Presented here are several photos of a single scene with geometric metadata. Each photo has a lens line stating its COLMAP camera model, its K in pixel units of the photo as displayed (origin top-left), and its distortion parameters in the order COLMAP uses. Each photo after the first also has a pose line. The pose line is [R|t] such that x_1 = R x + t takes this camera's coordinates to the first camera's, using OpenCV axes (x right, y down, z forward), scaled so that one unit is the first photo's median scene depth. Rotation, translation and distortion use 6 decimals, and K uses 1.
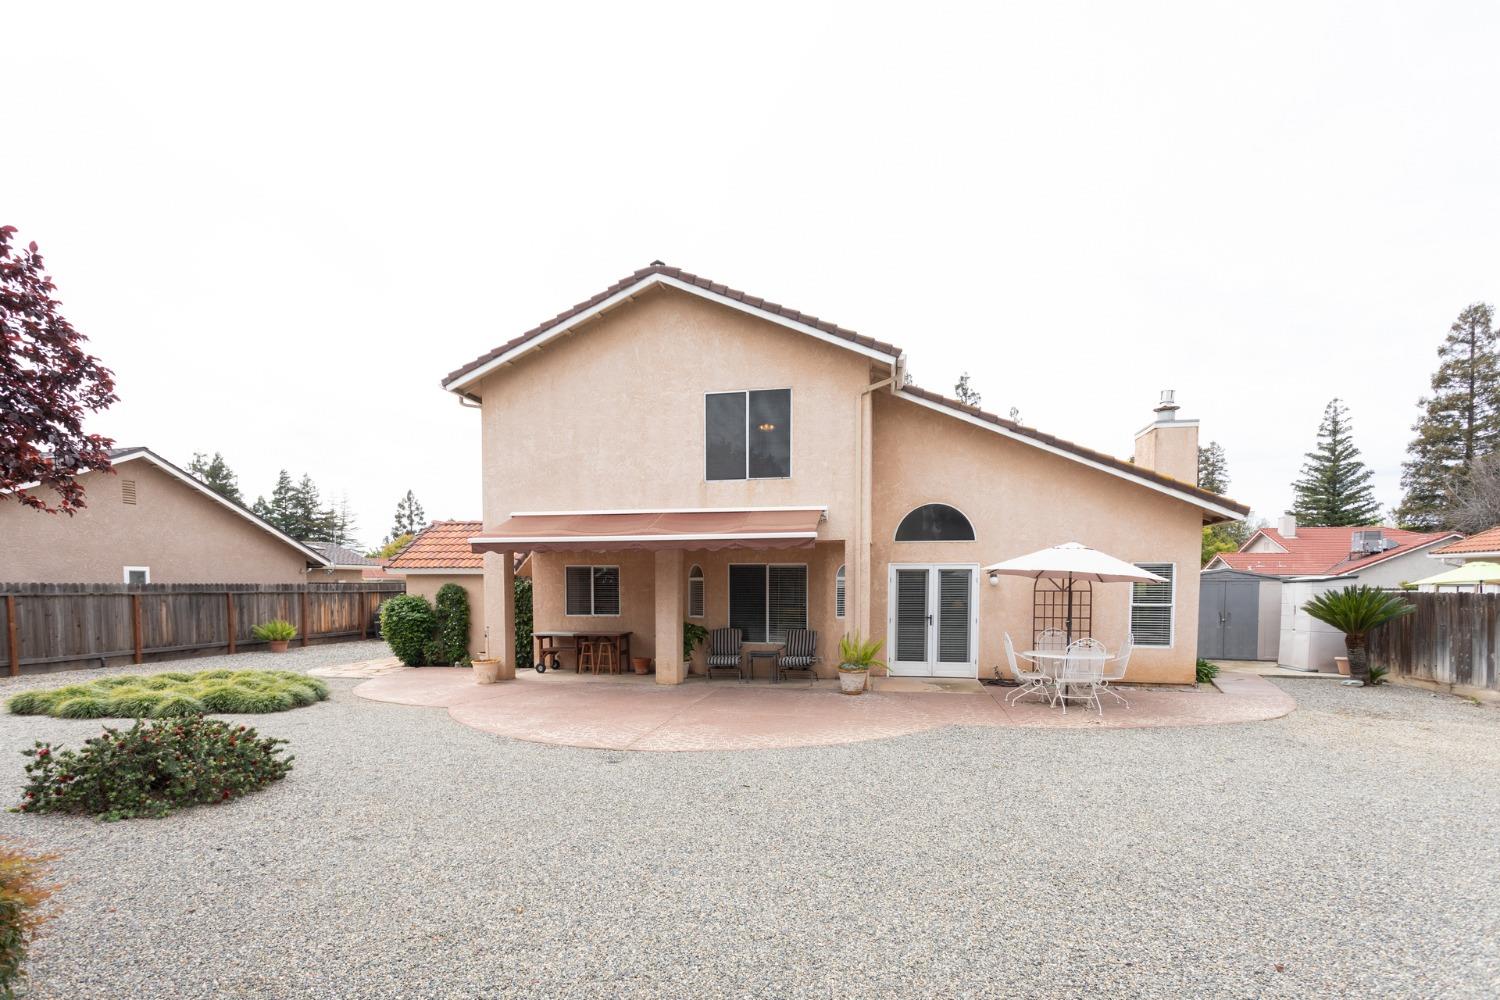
lens RADIAL K [[749.3, 0, 723.8], [0, 749.3, 620.5], [0, 0, 1]] dist [0.003136, 0.001369]
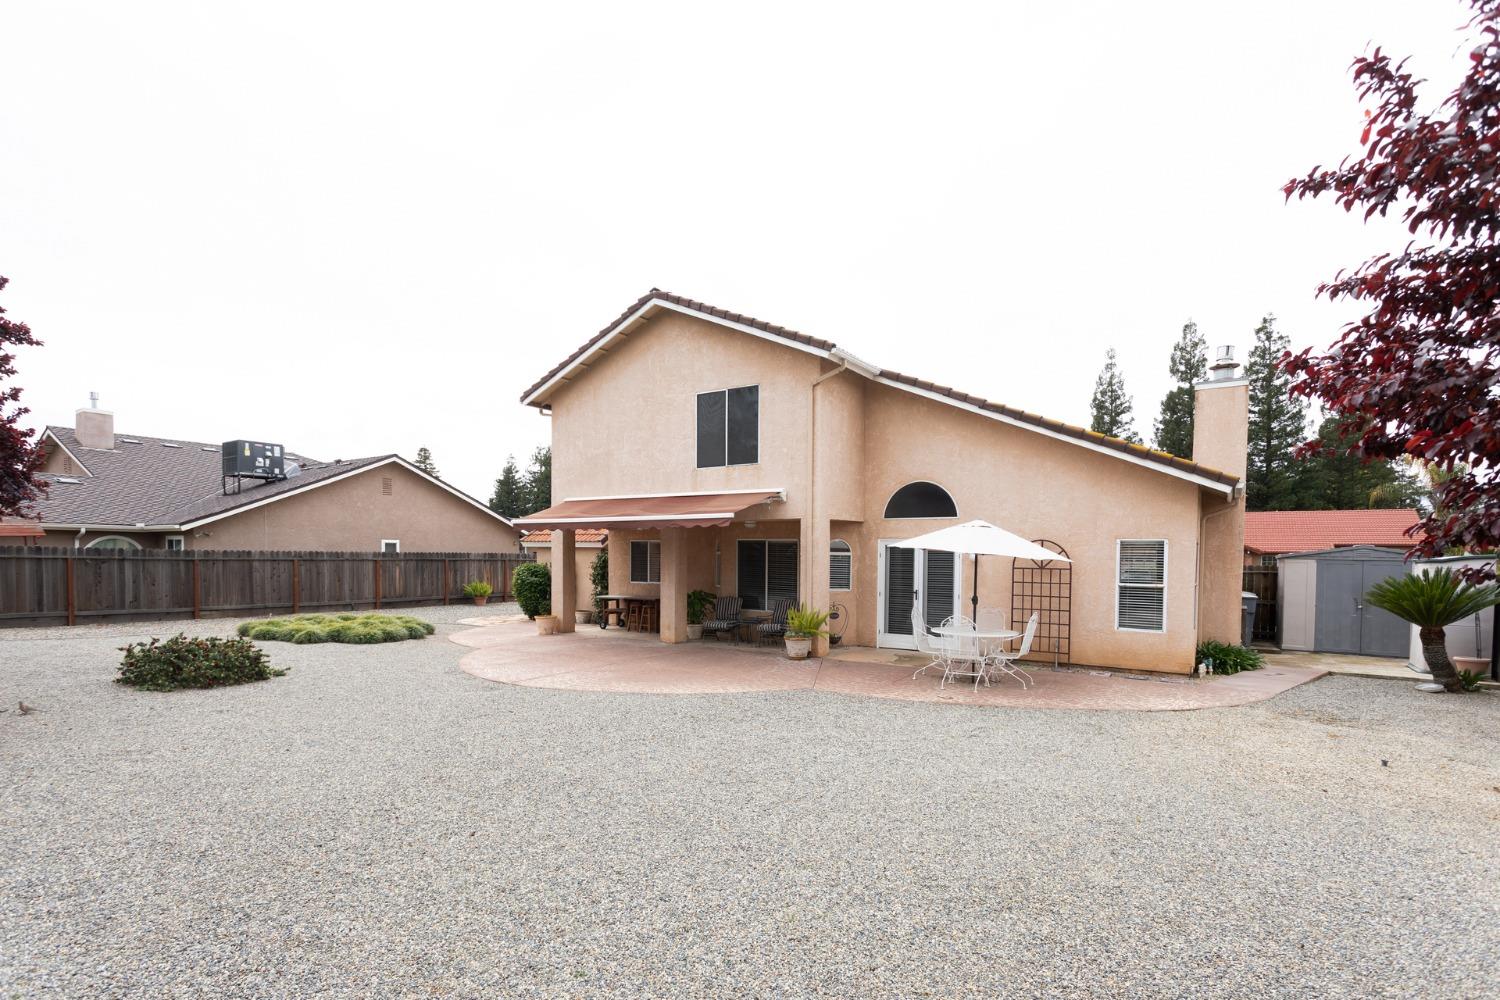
lens RADIAL K [[737.8, 0, 735.7], [0, 737.8, 574.0], [0, 0, 1]] dist [-0.002635, 0.006875]
pose [[0.926643, 0.019744, -0.375423, 0.394997], [-0.028051, 0.999467, -0.016672, -0.004734], [0.374894, 0.025980, 0.926703, -0.028284]]
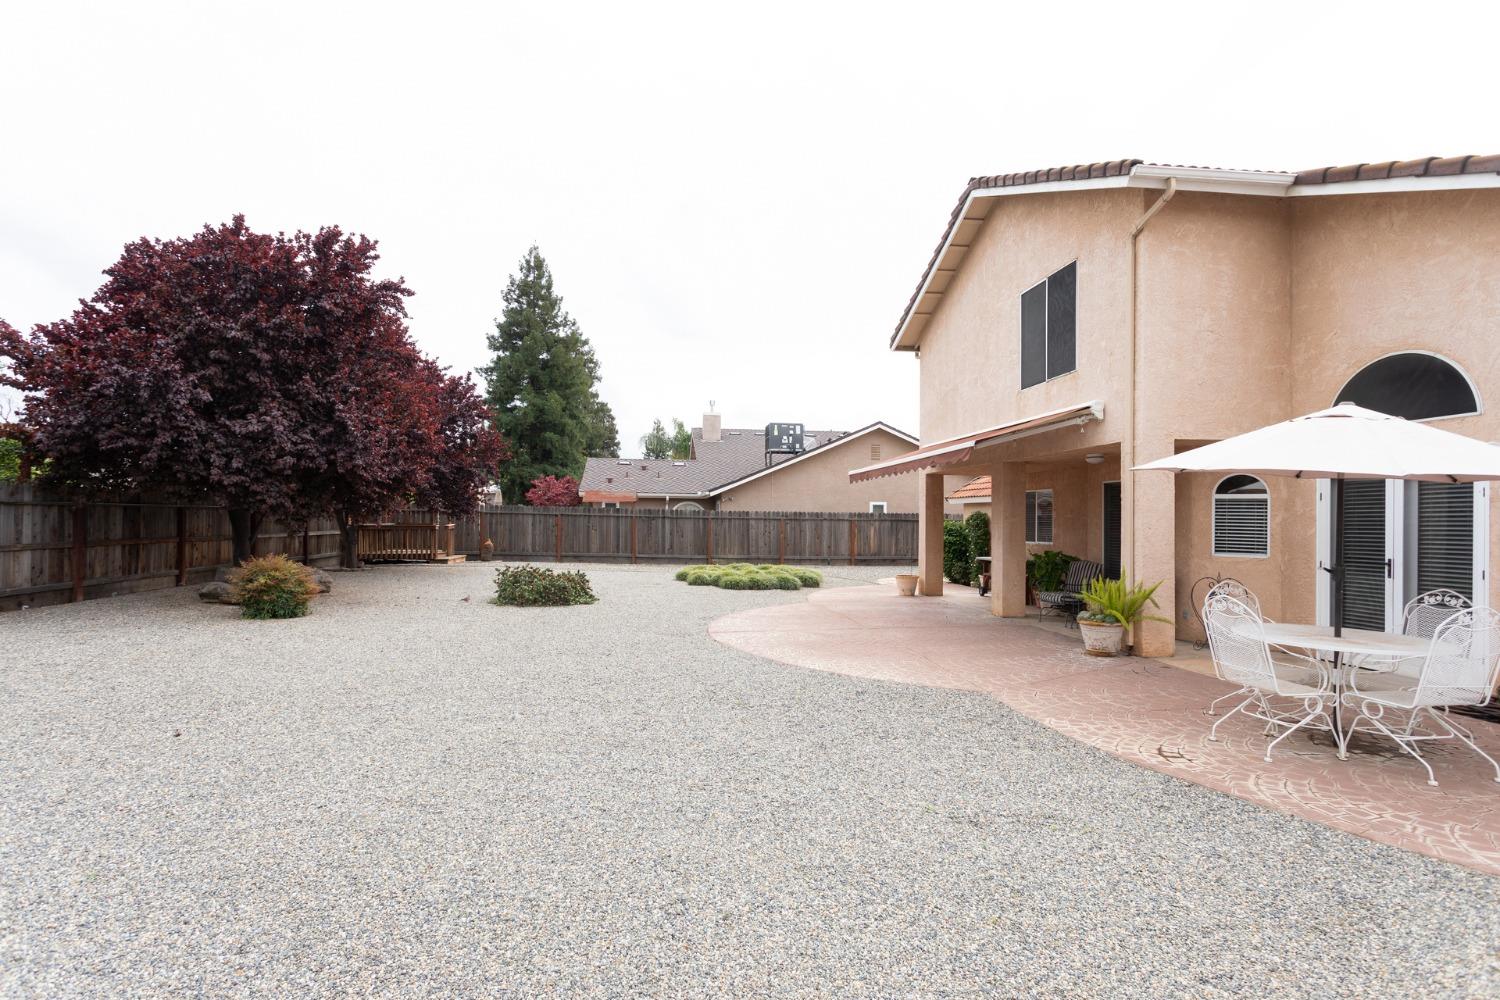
lens RADIAL K [[713.2, 0, 747.6], [0, 713.2, 517.7], [0, 0, 1]] dist [0.003311, 0.000457]
pose [[0.329861, 0.001597, -0.944028, 0.568635], [-0.053795, 0.998405, -0.017108, -0.002971], [0.942496, 0.056427, 0.329421, 0.359115]]
